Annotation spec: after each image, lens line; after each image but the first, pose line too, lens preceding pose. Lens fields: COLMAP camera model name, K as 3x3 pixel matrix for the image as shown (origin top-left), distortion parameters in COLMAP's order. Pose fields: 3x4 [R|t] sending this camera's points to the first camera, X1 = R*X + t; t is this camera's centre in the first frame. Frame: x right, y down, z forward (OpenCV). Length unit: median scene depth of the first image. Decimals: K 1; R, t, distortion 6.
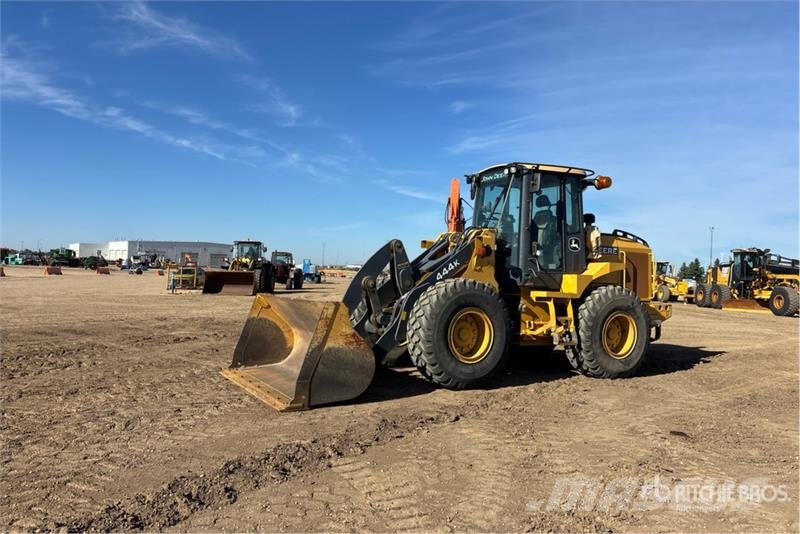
lens RADIAL K [[611.5, 0, 406.1], [0, 611.5, 225.8], [0, 0, 1]] dist [0.044610, -0.035128]
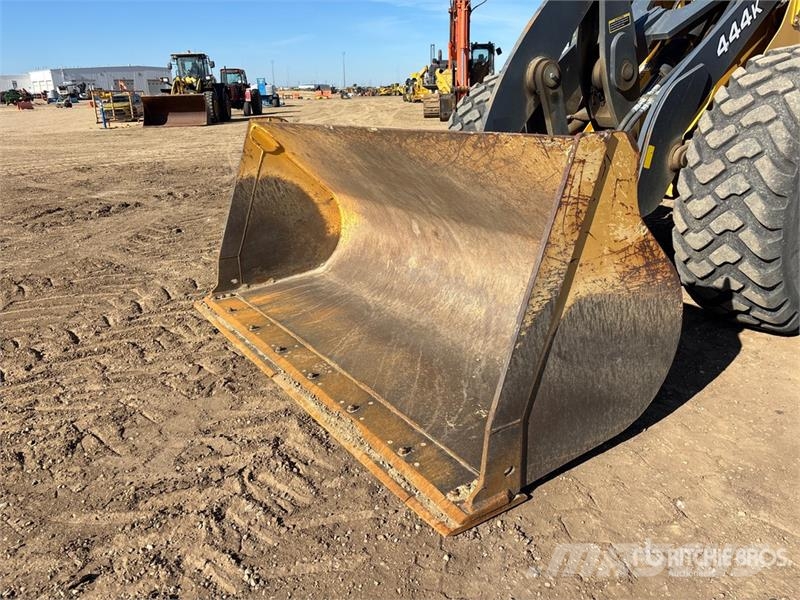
lens RADIAL K [[608.8, 0, 394.8], [0, 608.8, 305.9], [0, 0, 1]] dist [0.025181, -0.023725]
pose [[0.997183, -0.067932, 0.031788, -0.126868], [0.049320, 0.913227, 0.404455, 0.048213], [-0.056505, -0.401749, 0.914005, 0.431498]]
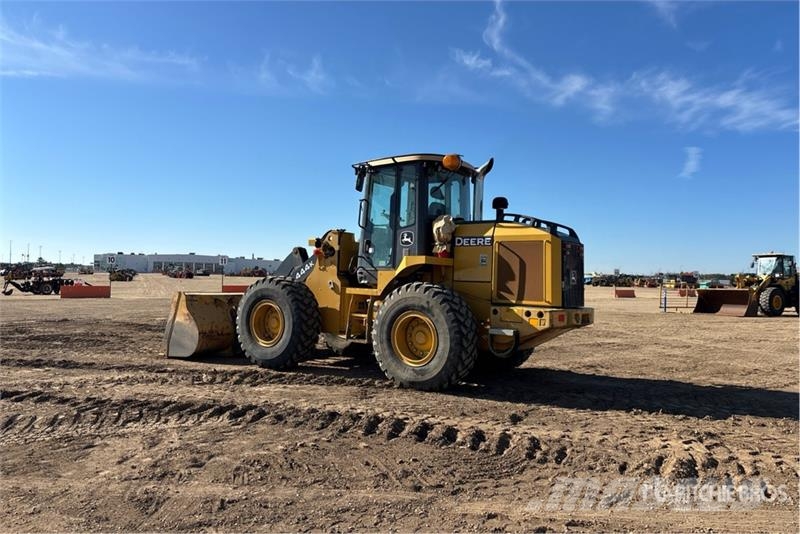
lens RADIAL K [[611.5, 0, 399.4], [0, 611.5, 246.1], [0, 0, 1]] dist [0.044610, -0.035128]
pose [[0.442940, -0.069515, -0.893852, 0.875175], [0.060462, 0.997036, -0.047579, 0.068341], [0.894510, -0.032970, 0.445830, 0.472665]]
